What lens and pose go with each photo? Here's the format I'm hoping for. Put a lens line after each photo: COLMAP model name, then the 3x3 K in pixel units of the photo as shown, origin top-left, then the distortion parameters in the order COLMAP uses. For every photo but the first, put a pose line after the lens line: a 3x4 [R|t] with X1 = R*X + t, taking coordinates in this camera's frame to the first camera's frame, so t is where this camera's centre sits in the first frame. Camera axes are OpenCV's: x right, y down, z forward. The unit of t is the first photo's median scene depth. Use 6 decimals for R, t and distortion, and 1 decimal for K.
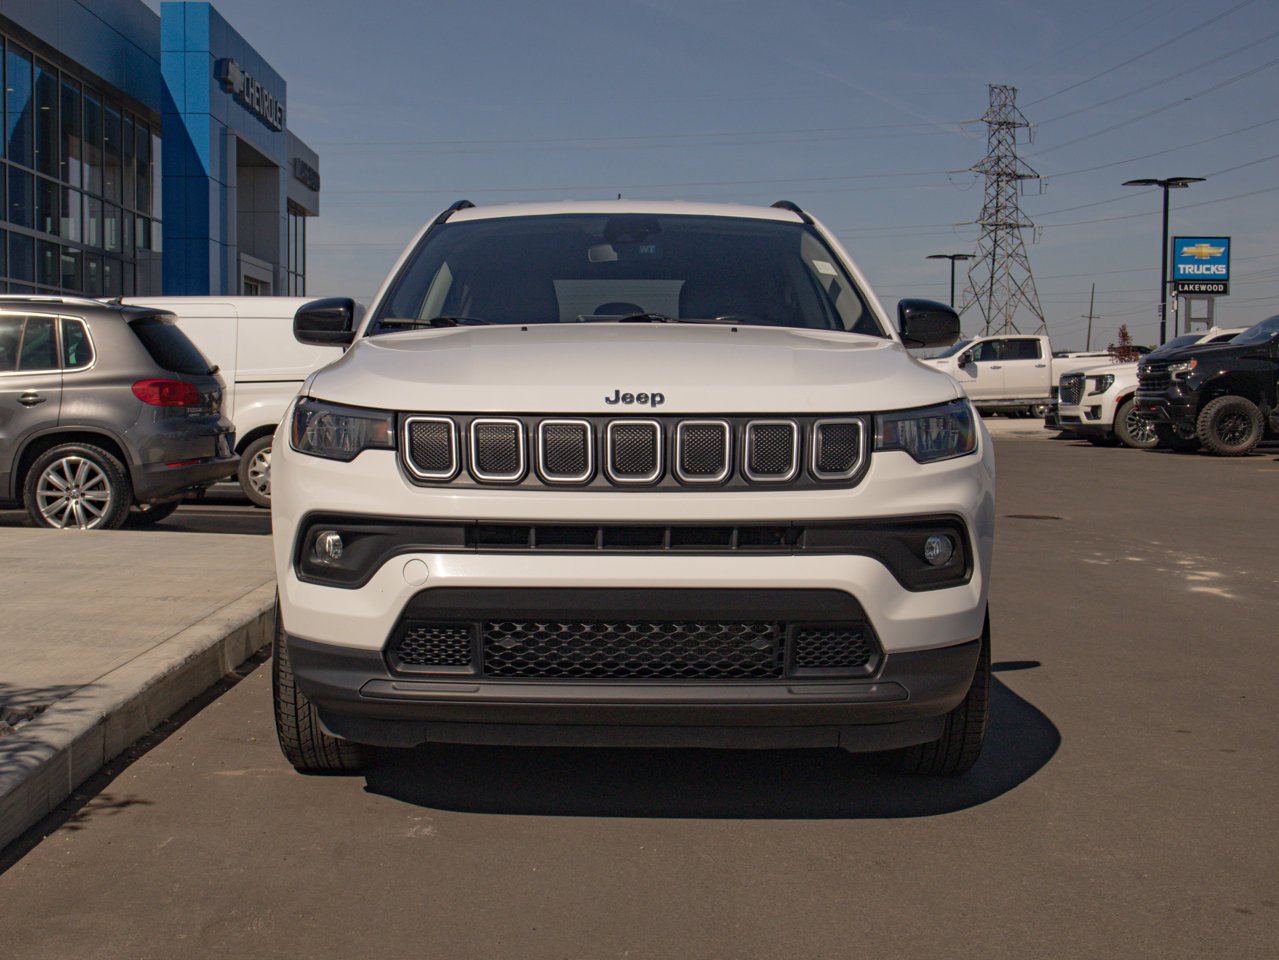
lens RADIAL K [[1821.6, 0, 521.7], [0, 1821.6, 478.1], [0, 0, 1]] dist [-0.011568, -0.052626]
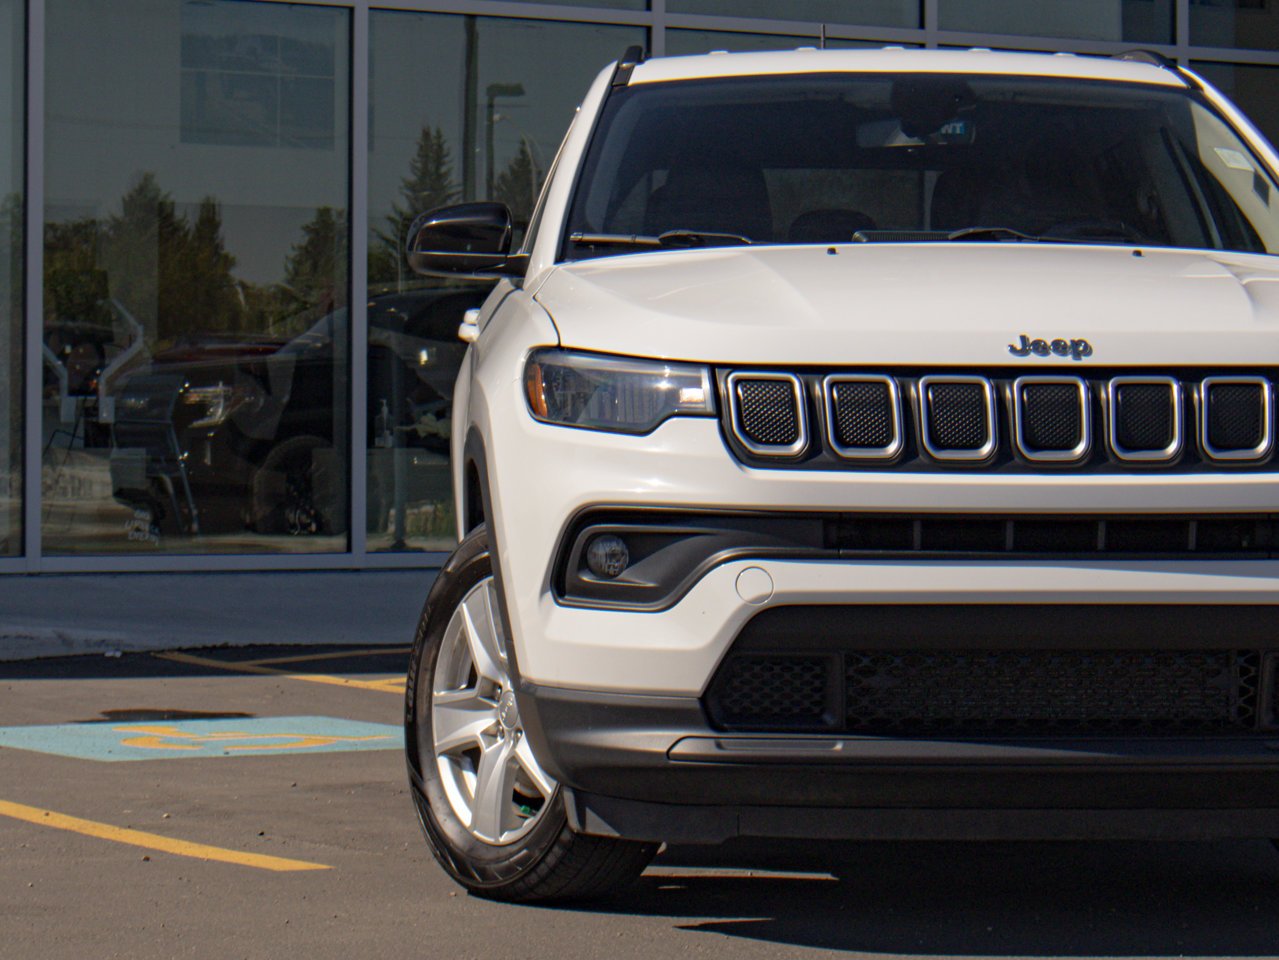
lens RADIAL K [[4178.6, 0, 553.3], [0, 4178.6, 416.4], [0, 0, 1]] dist [0.136922, -0.433942]
pose [[0.996780, 0.001801, 0.080159, -0.257906], [0.001597, 0.999103, -0.042307, 0.052053], [-0.080163, 0.042299, 0.995884, -0.621973]]
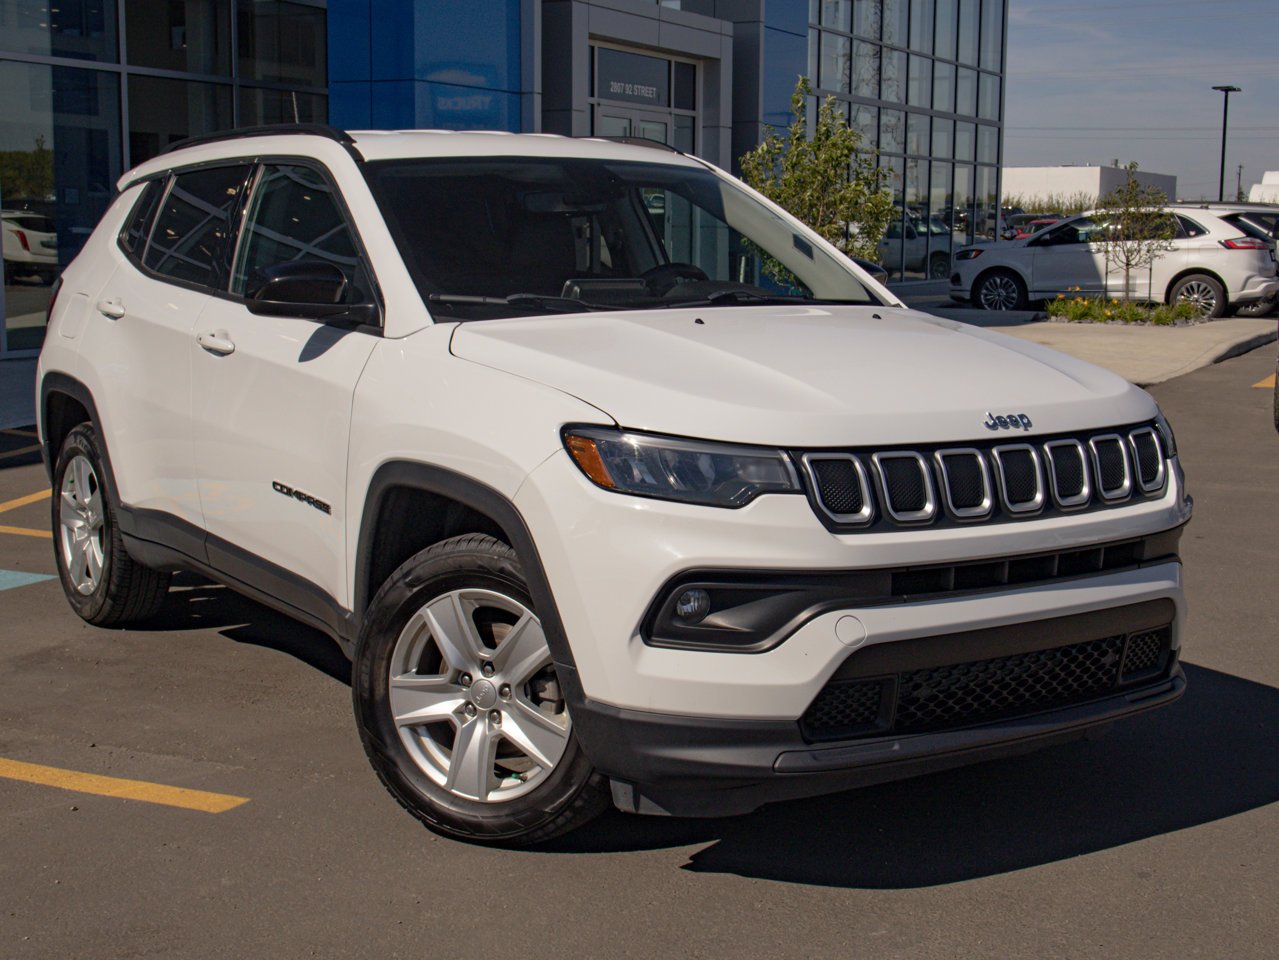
lens RADIAL K [[1868.5, 0, 639.5], [0, 1868.5, 480.0], [0, 0, 1]] dist [0.030951, 0.007229]
pose [[0.802443, -0.079691, 0.591384, -0.646408], [0.019920, 0.994068, 0.106924, -0.116661], [-0.596397, -0.074020, 0.799270, 0.313123]]
